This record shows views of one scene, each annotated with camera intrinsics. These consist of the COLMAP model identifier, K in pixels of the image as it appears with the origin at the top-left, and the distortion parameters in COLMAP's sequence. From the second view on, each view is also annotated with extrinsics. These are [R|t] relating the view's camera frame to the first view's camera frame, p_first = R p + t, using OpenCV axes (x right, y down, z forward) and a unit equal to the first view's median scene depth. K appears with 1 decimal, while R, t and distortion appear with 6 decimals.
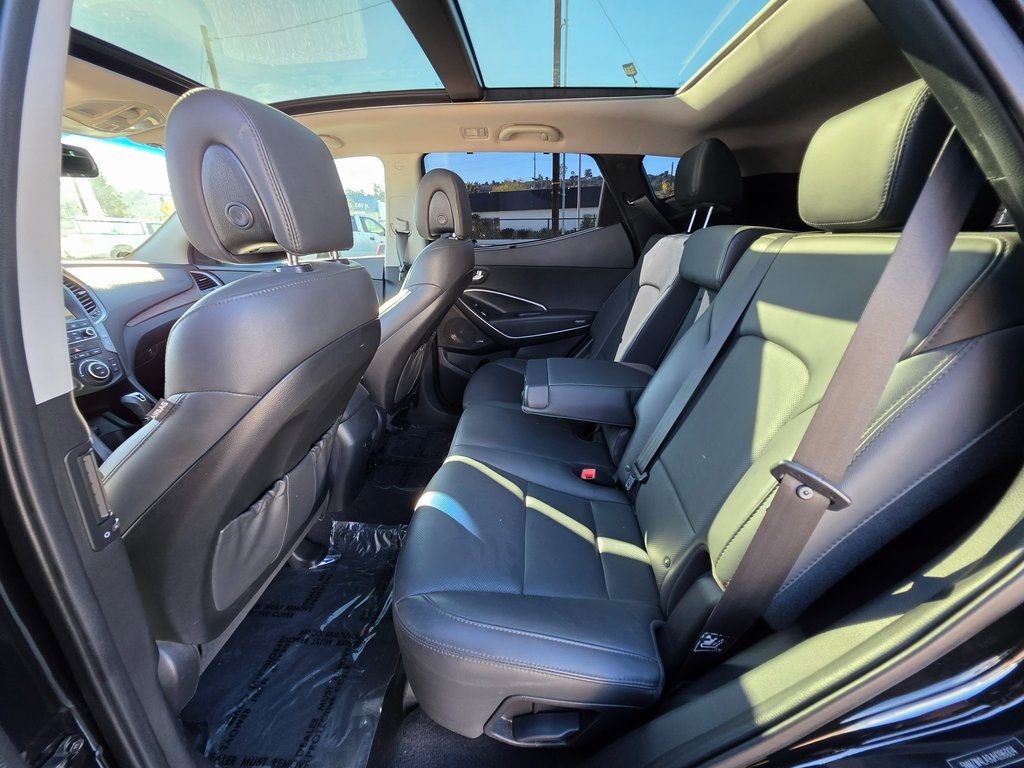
lens RADIAL K [[398.3, 0, 518.4], [0, 398.3, 380.3], [0, 0, 1]] dist [0.006748, -0.000056]
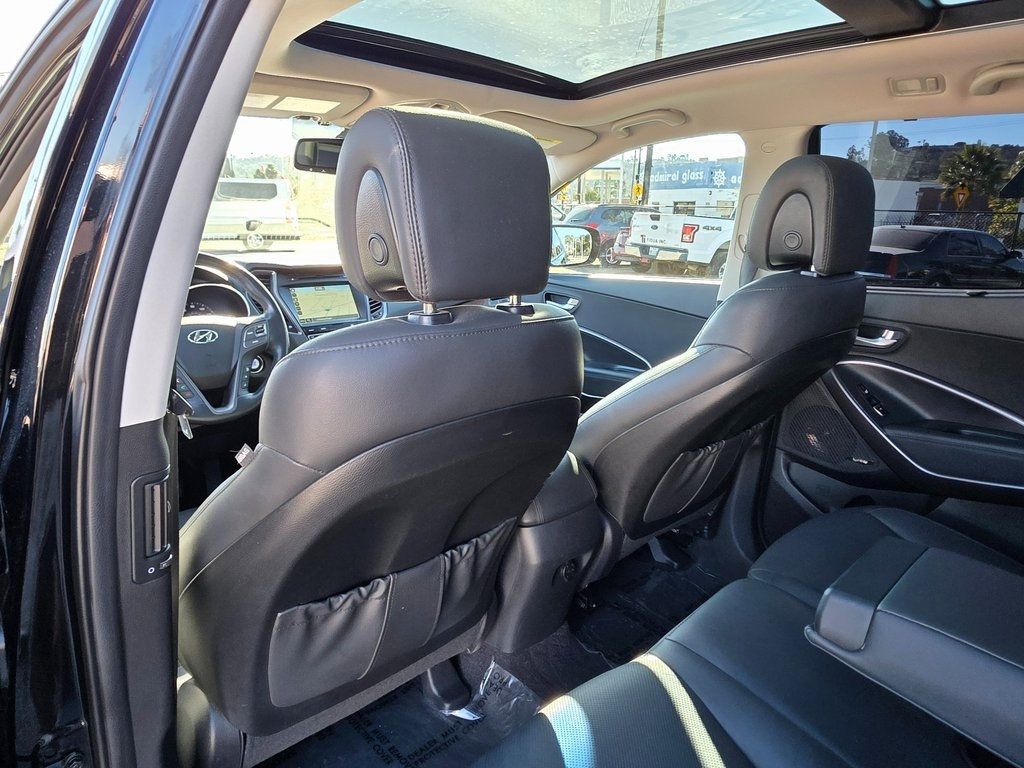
lens RADIAL K [[653.1, 0, 512.0], [0, 653.1, 384.0], [0, 0, 1]] dist [-0.000217, 0.015598]
pose [[0.726501, 0.210539, -0.654117, 0.185815], [-0.285722, 0.958271, -0.008904, -0.096653], [0.624947, 0.193365, 0.756341, 0.101295]]
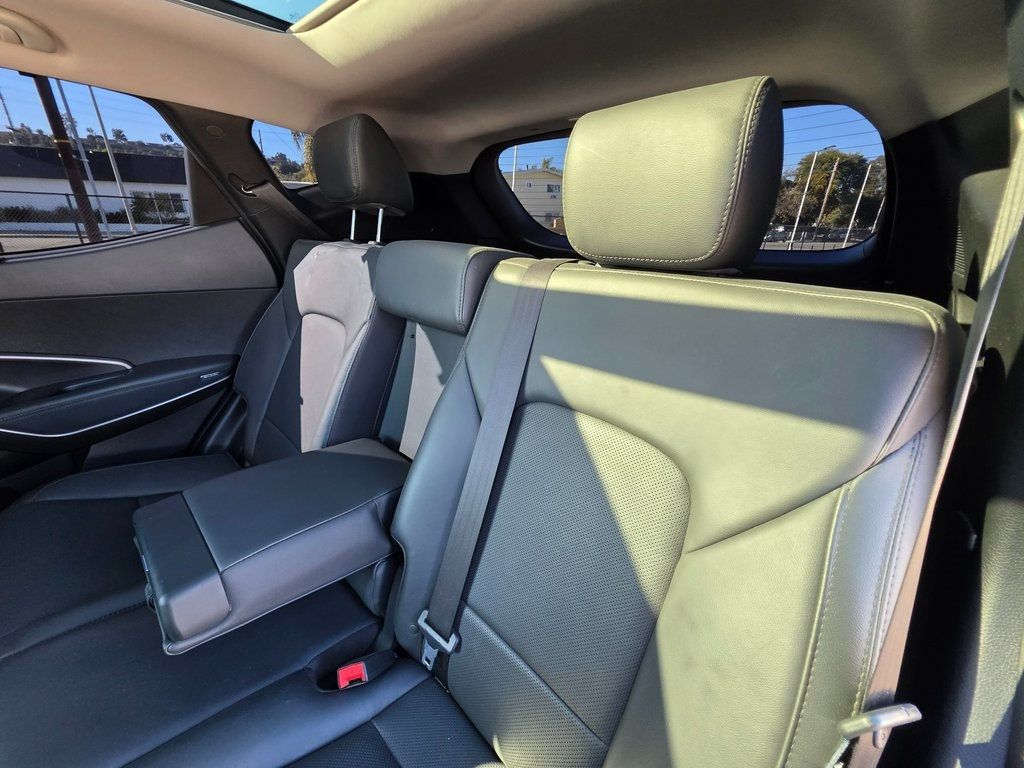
lens RADIAL K [[409.4, 0, 514.8], [0, 409.4, 385.2], [0, 0, 1]] dist [0.002131, -0.000470]
pose [[0.657973, -0.253205, 0.709196, 0.014737], [0.236002, 0.963666, 0.125102, -0.161296], [-0.715104, 0.085058, 0.693823, 0.331984]]
